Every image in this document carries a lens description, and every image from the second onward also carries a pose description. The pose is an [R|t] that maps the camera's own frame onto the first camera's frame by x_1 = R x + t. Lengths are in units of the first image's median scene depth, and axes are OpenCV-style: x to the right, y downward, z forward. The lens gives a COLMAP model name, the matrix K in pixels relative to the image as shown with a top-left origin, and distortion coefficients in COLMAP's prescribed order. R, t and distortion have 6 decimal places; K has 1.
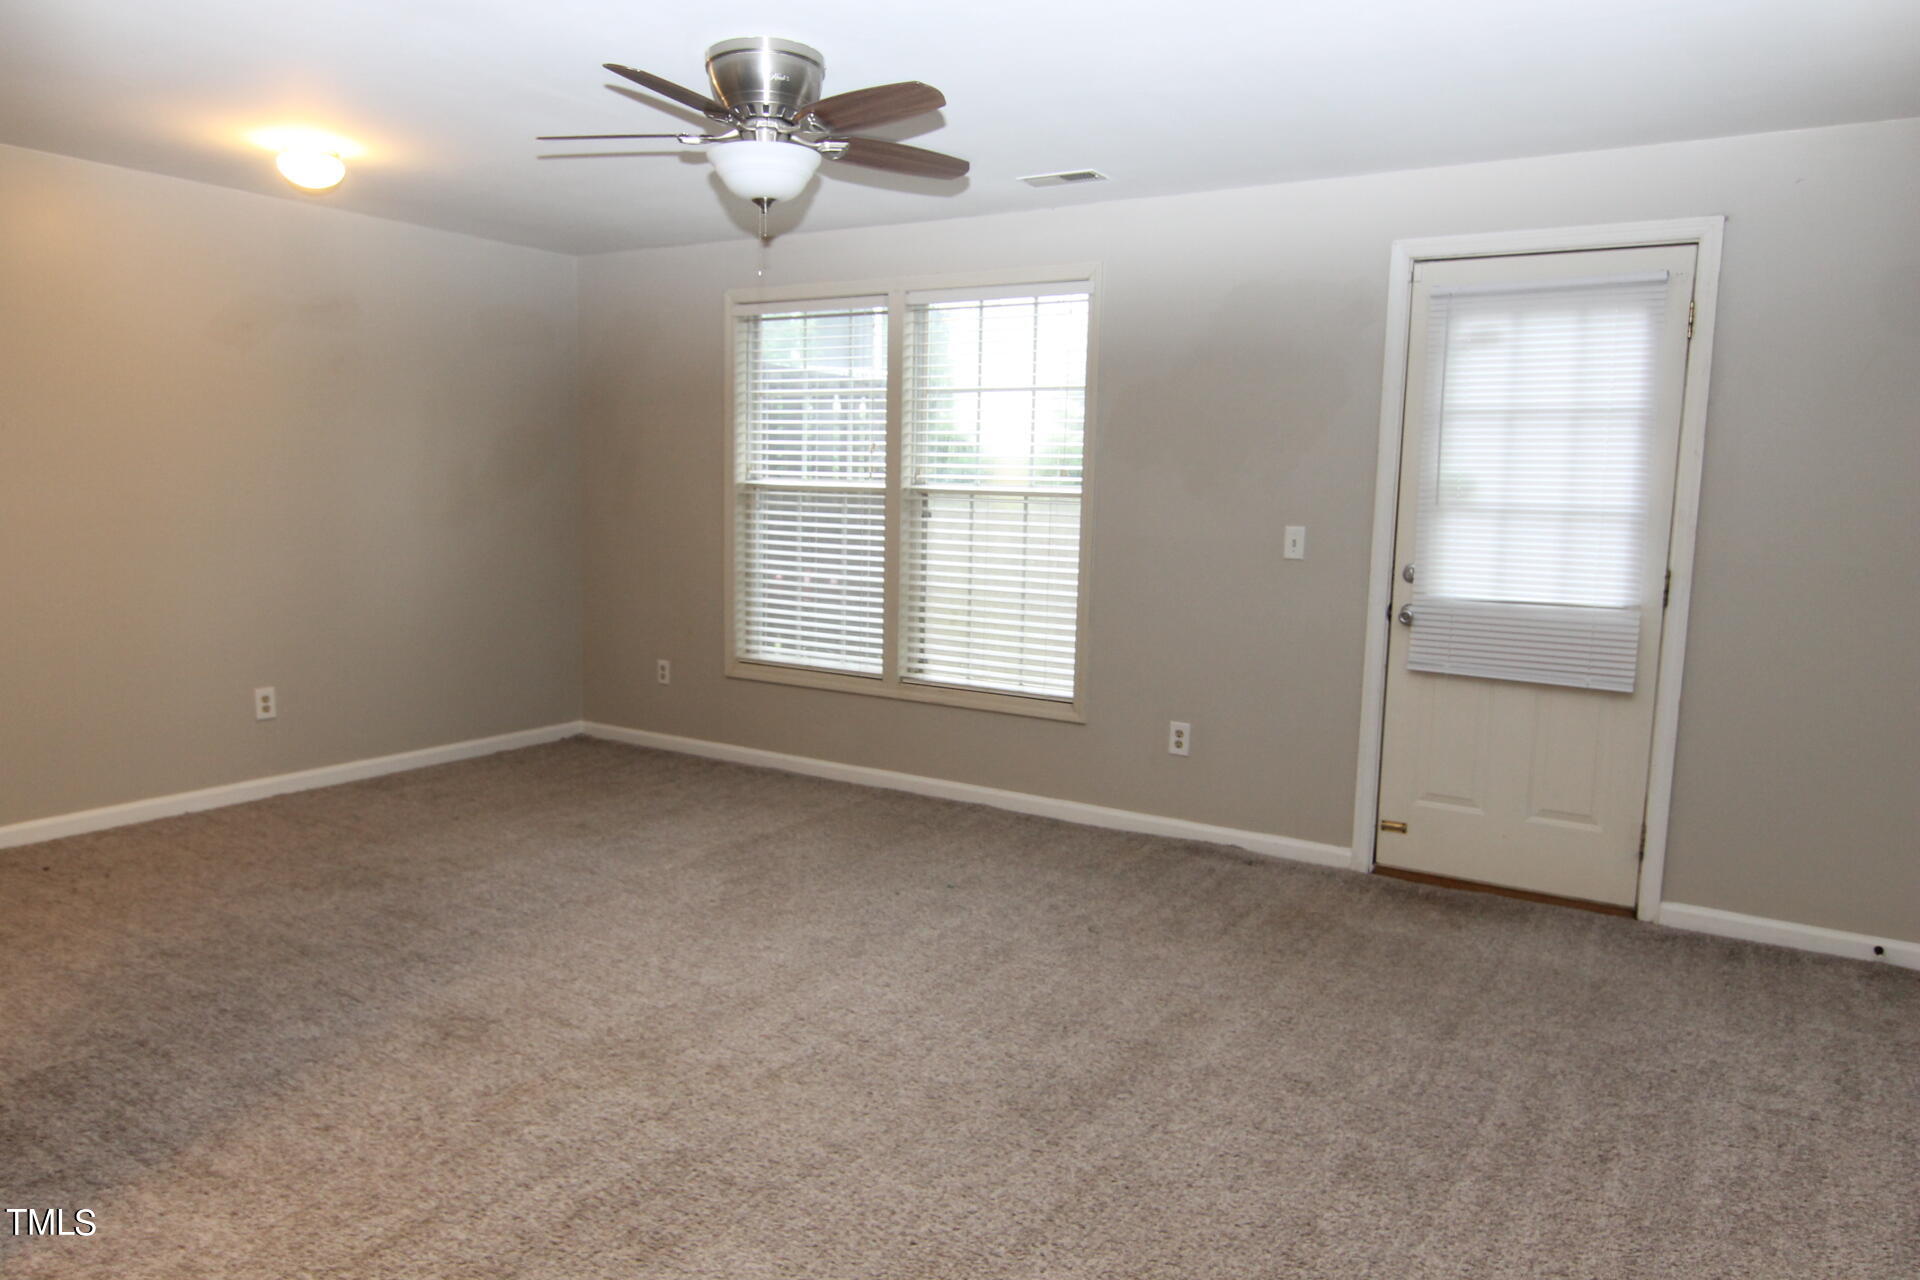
lens RADIAL K [[1283.2, 0, 960.0], [0, 1283.2, 640.0], [0, 0, 1]] dist [0.006773, -0.018788]
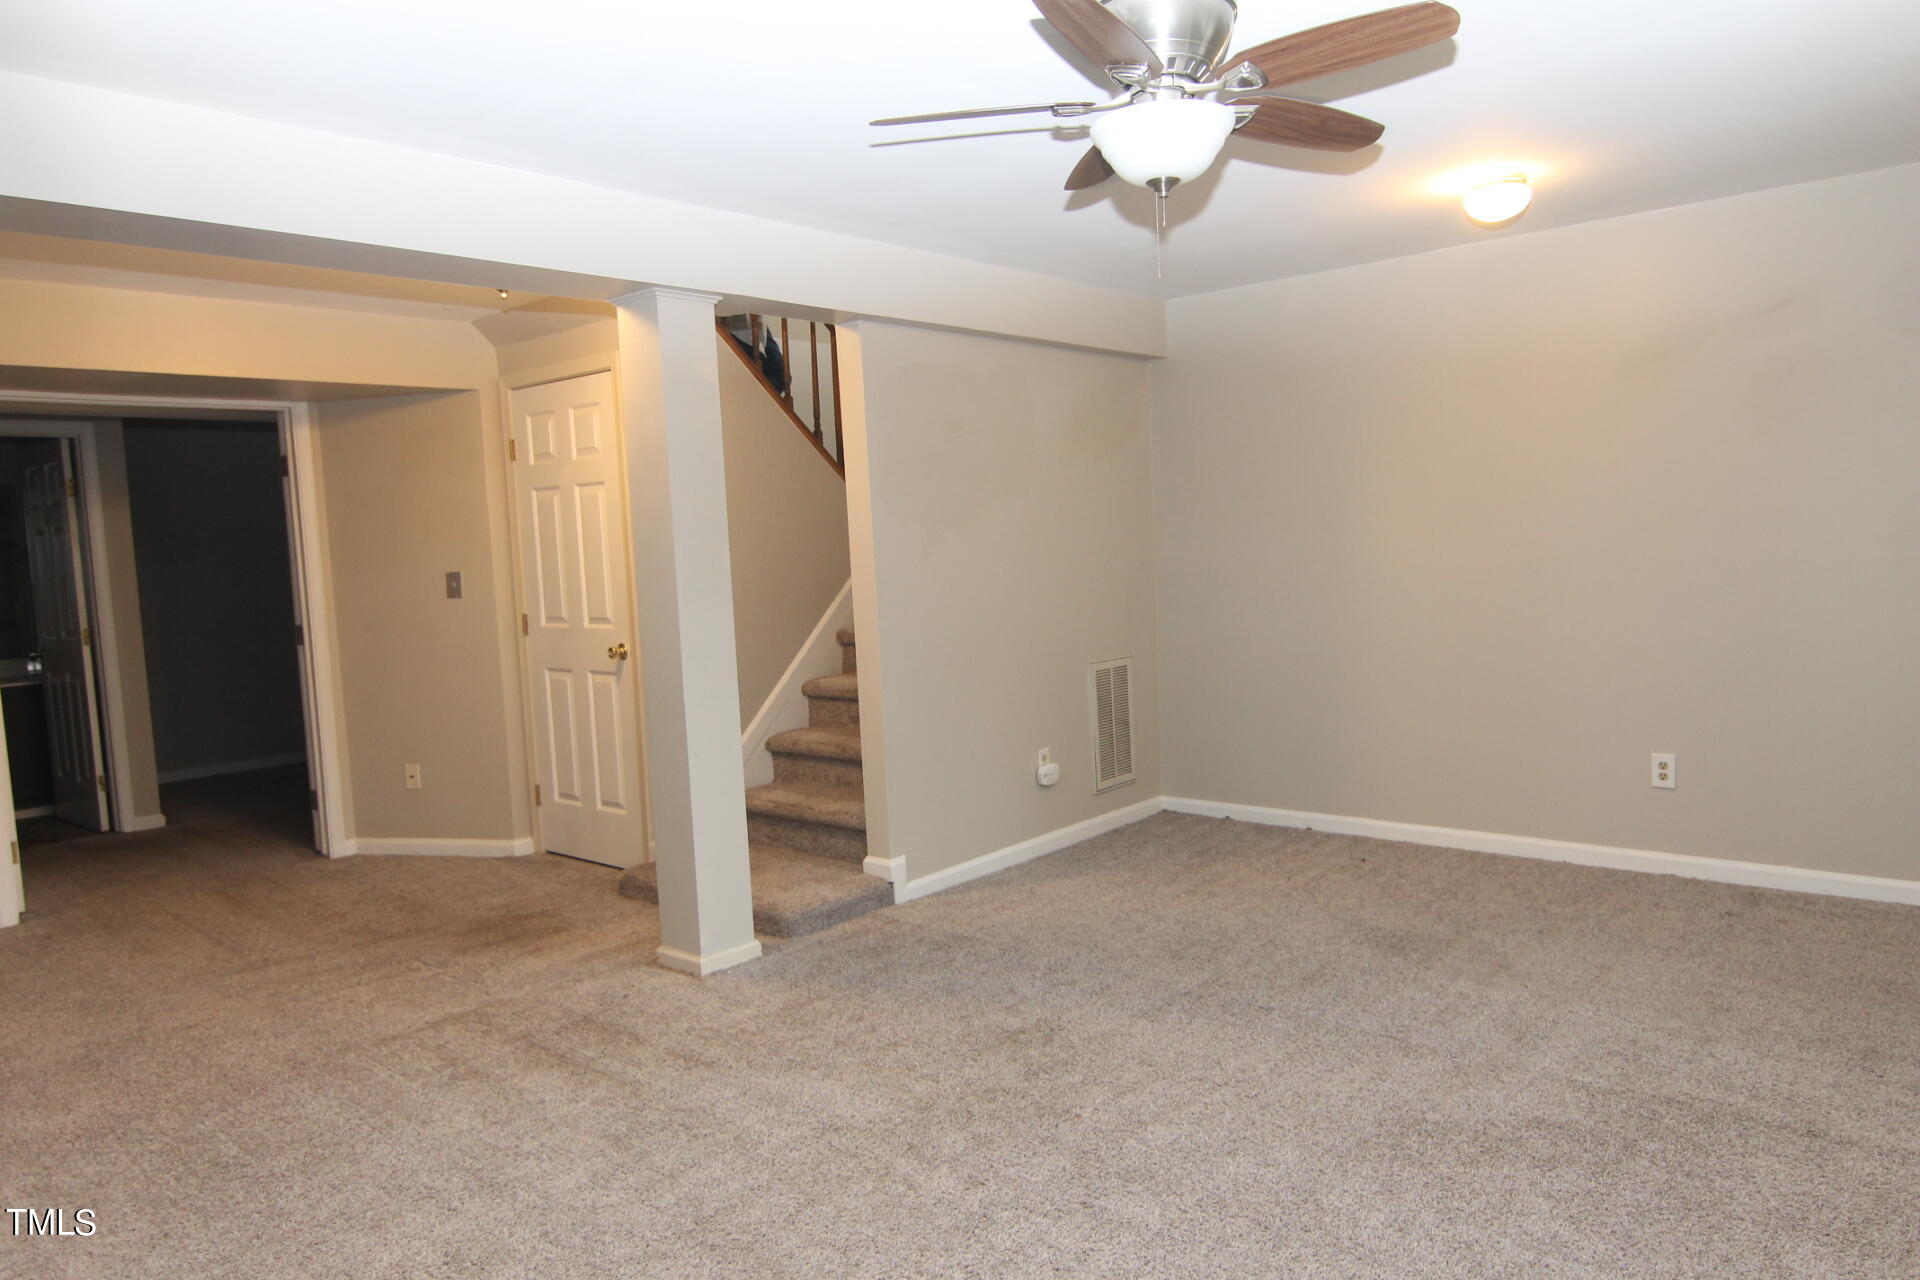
lens RADIAL K [[1283.2, 0, 960.0], [0, 1283.2, 640.0], [0, 0, 1]] dist [0.006773, -0.018788]
pose [[-0.153149, 0.061625, -0.986280, 0.625380], [-0.079088, 0.994088, 0.074394, -0.104260], [0.985033, 0.089396, -0.147369, 0.958313]]
